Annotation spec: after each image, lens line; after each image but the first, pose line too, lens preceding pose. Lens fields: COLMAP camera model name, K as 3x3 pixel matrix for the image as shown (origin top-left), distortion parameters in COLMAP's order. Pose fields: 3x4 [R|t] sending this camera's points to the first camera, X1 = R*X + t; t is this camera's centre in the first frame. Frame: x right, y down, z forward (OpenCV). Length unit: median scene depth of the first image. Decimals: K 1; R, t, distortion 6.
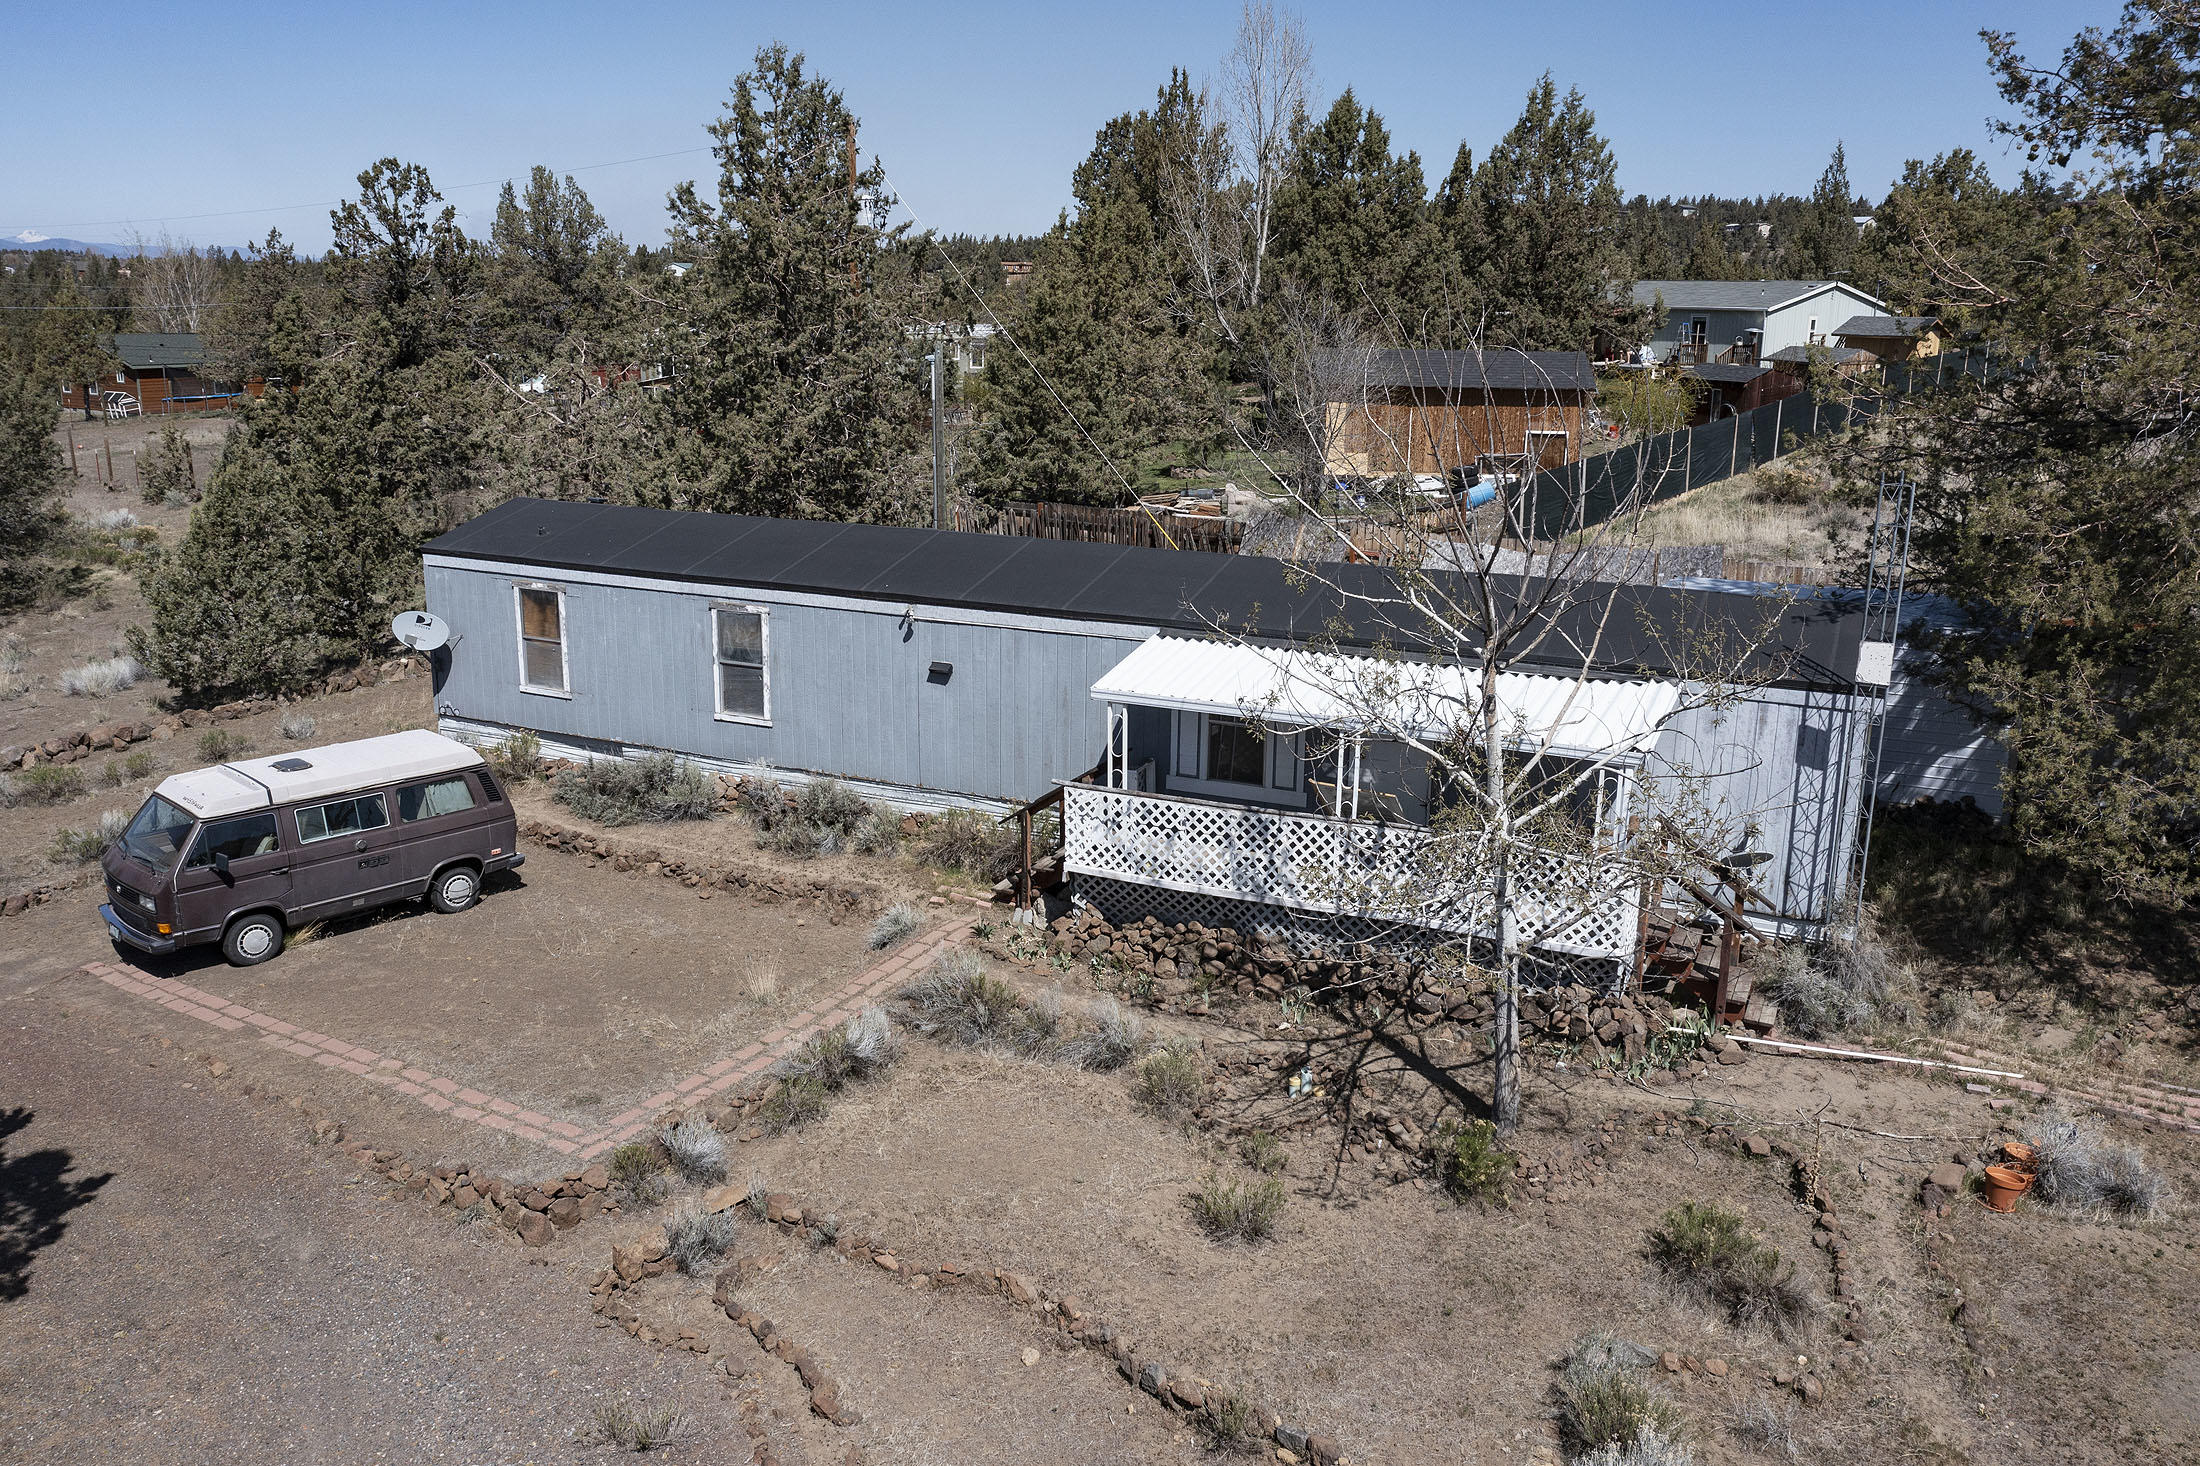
lens RADIAL K [[1728.2, 0, 1099.9], [0, 1728.2, 721.1], [0, 0, 1]] dist [-0.015726, 0.008644]
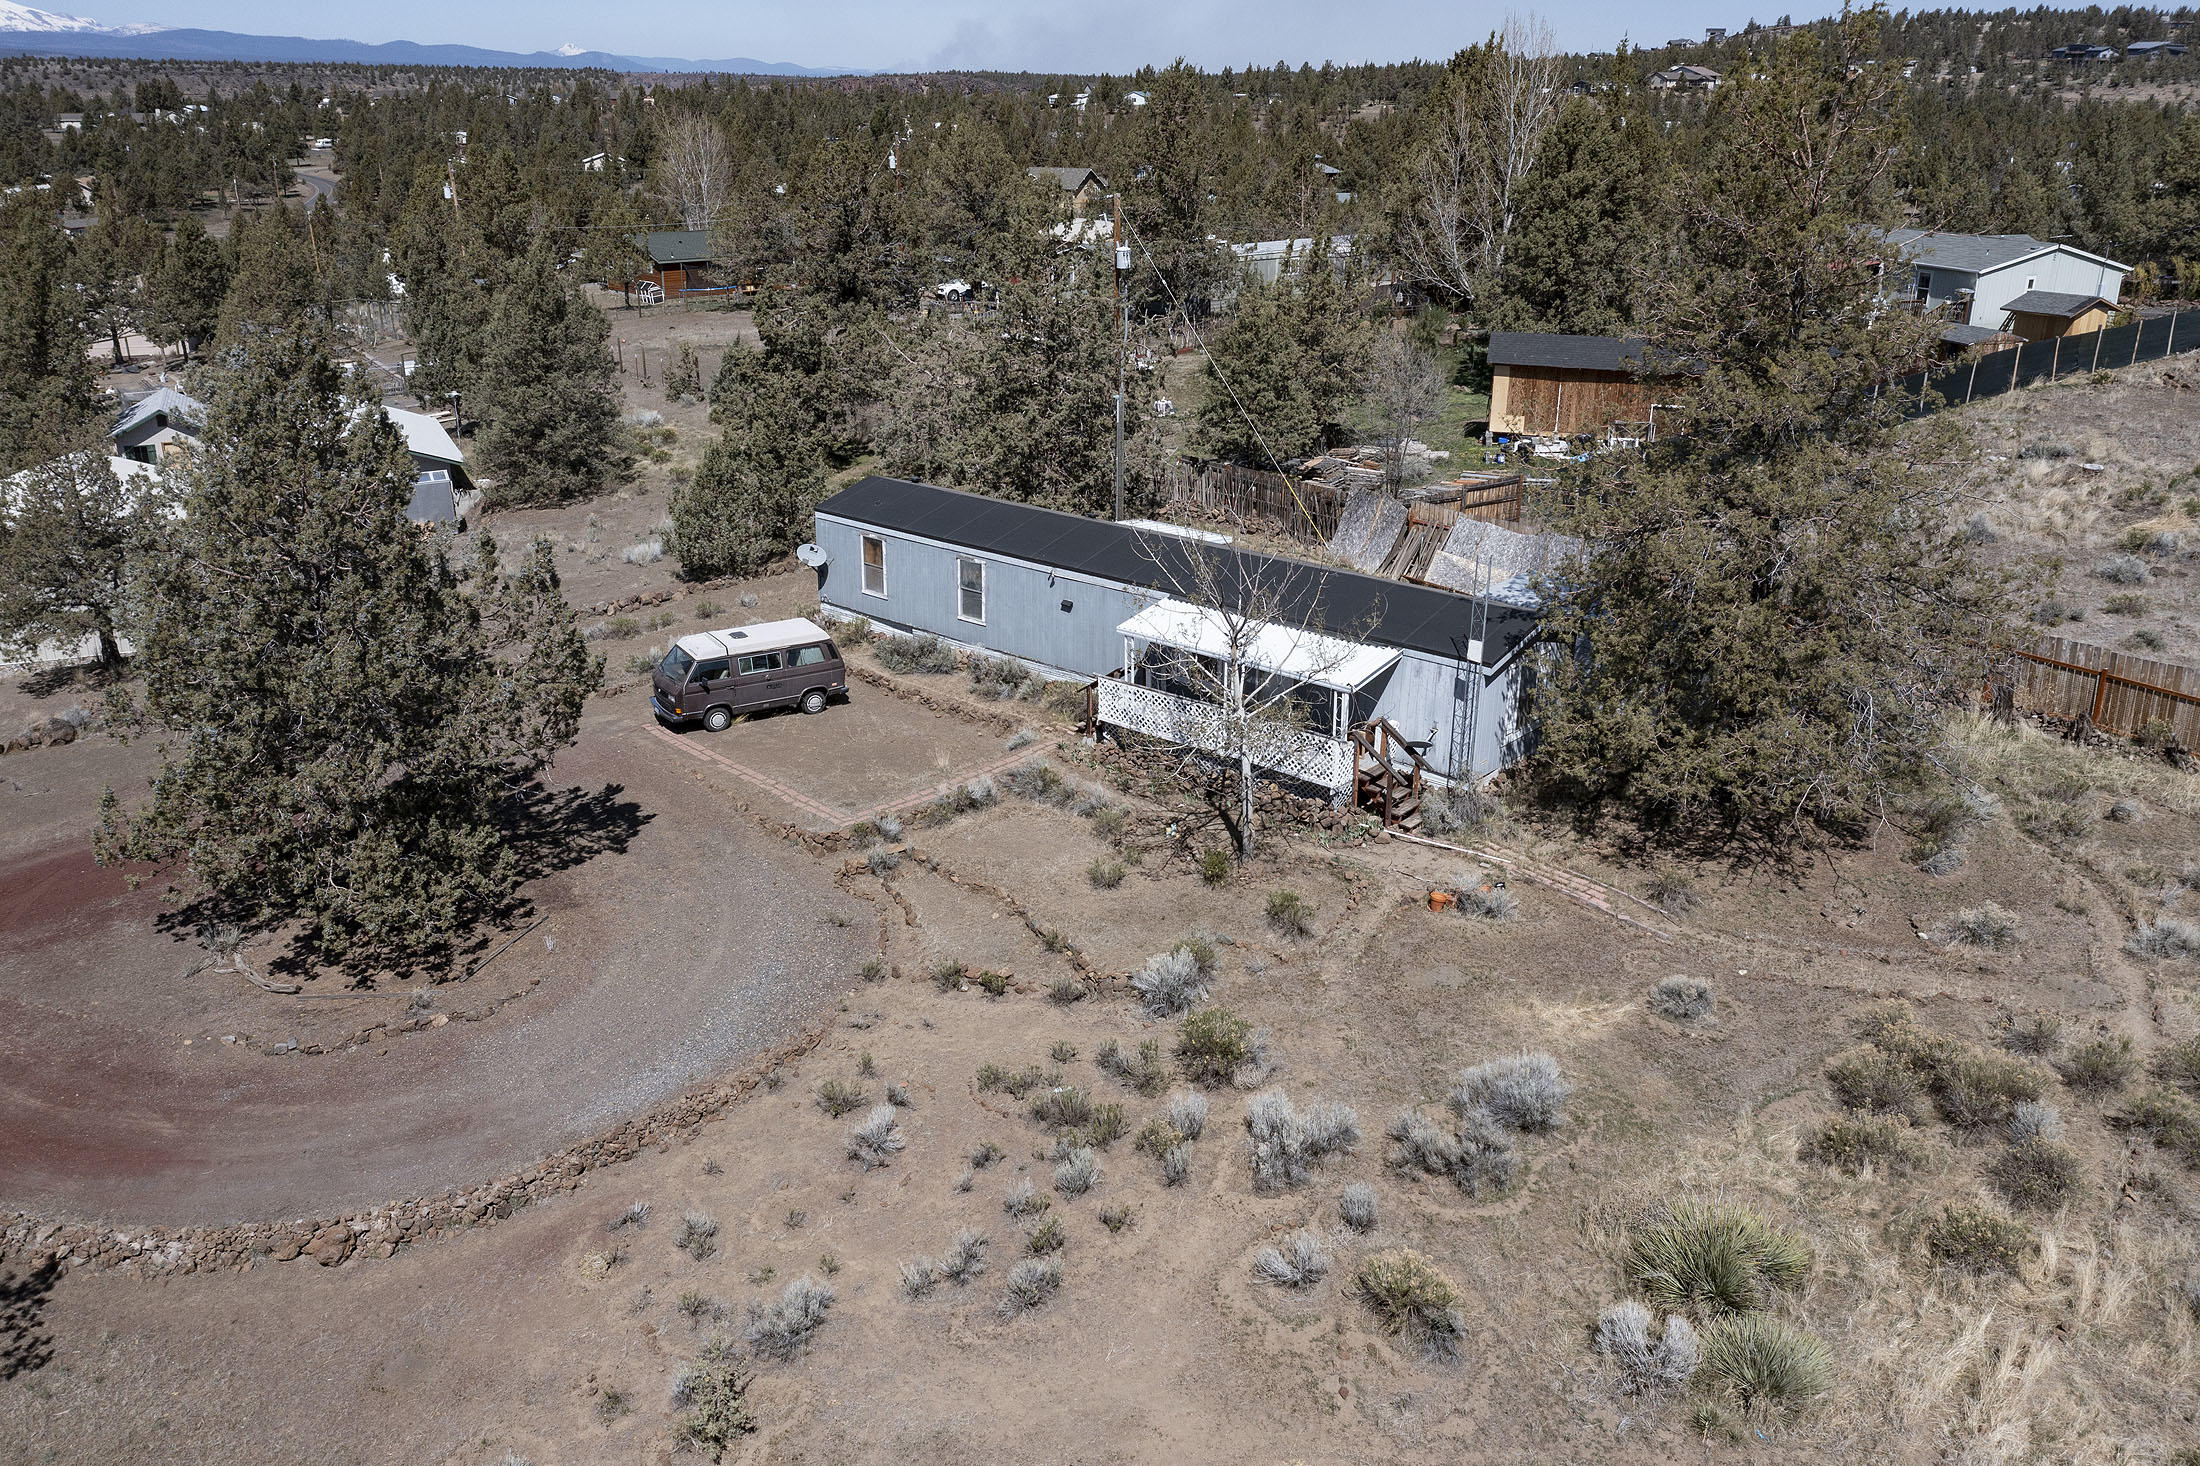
lens RADIAL K [[1728.2, 0, 1099.9], [0, 1728.2, 721.1], [0, 0, 1]] dist [-0.015726, 0.008644]
pose [[0.966167, 0.085137, -0.243462, 0.433828], [-0.060058, 0.992264, 0.108652, -0.117611], [0.250829, -0.090354, 0.963805, -0.838139]]
